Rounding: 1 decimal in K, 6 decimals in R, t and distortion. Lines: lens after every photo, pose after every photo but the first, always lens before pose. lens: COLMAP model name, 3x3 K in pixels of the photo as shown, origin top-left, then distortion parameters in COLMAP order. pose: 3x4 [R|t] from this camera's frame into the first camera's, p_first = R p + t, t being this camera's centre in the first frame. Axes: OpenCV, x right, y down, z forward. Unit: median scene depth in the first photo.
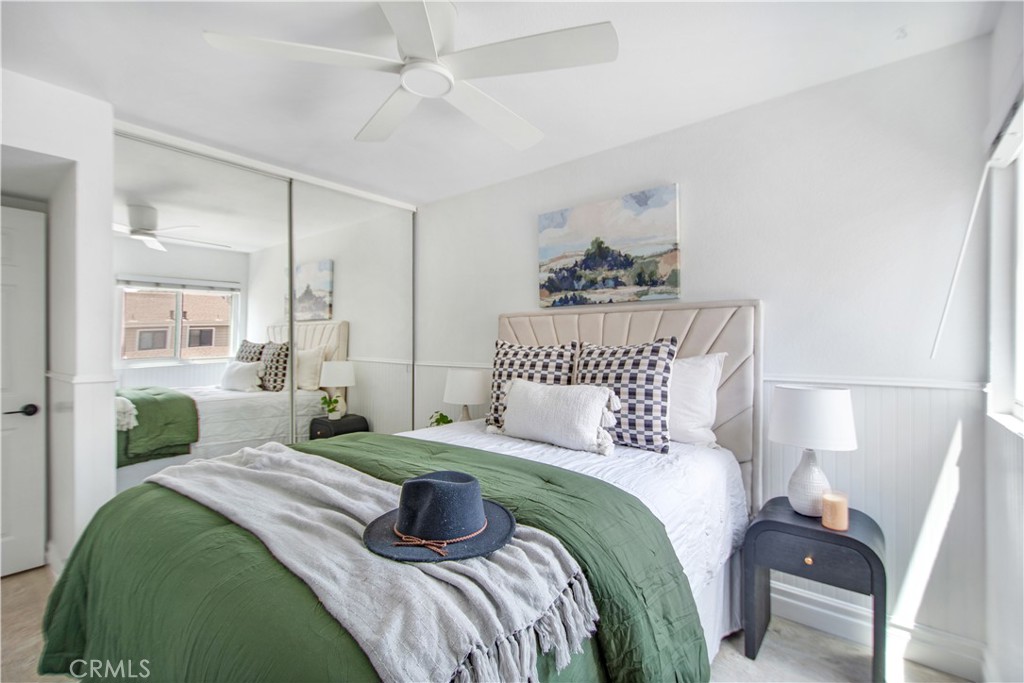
lens RADIAL K [[453.8, 0, 511.3], [0, 453.8, 339.7], [0, 0, 1]] dist [0.001705, -0.001165]
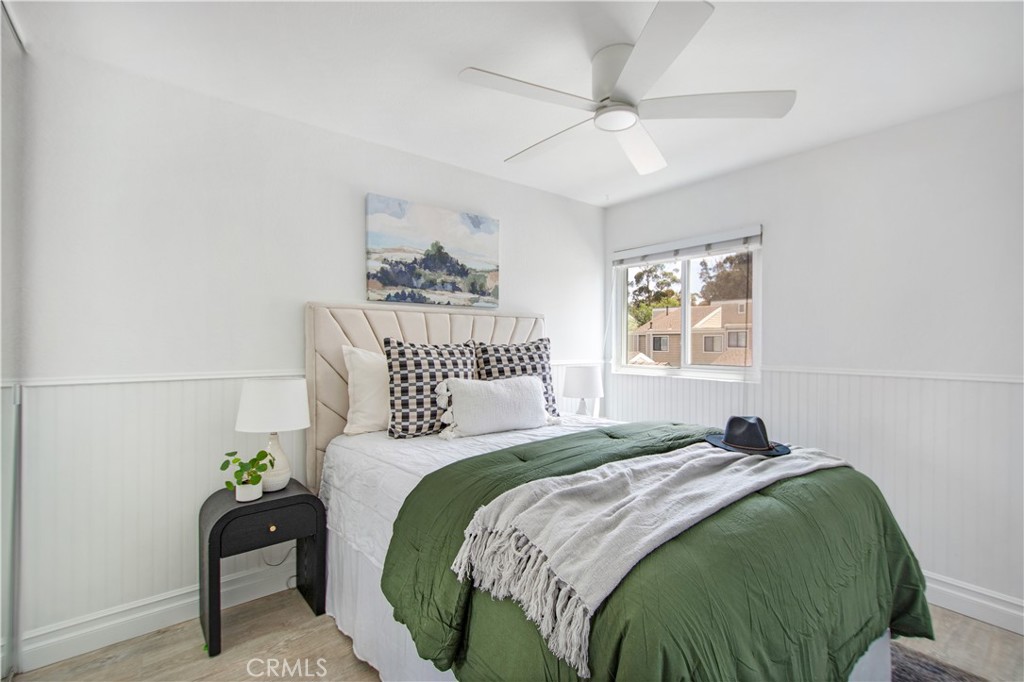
lens RADIAL K [[453.8, 0, 511.4], [0, 453.8, 345.5], [0, 0, 1]] dist [0.001705, -0.001165]
pose [[0.198202, -0.006320, 0.980141, -0.816375], [-0.010876, 0.999903, 0.008647, 0.006446], [-0.980101, -0.012374, 0.198114, 0.619786]]
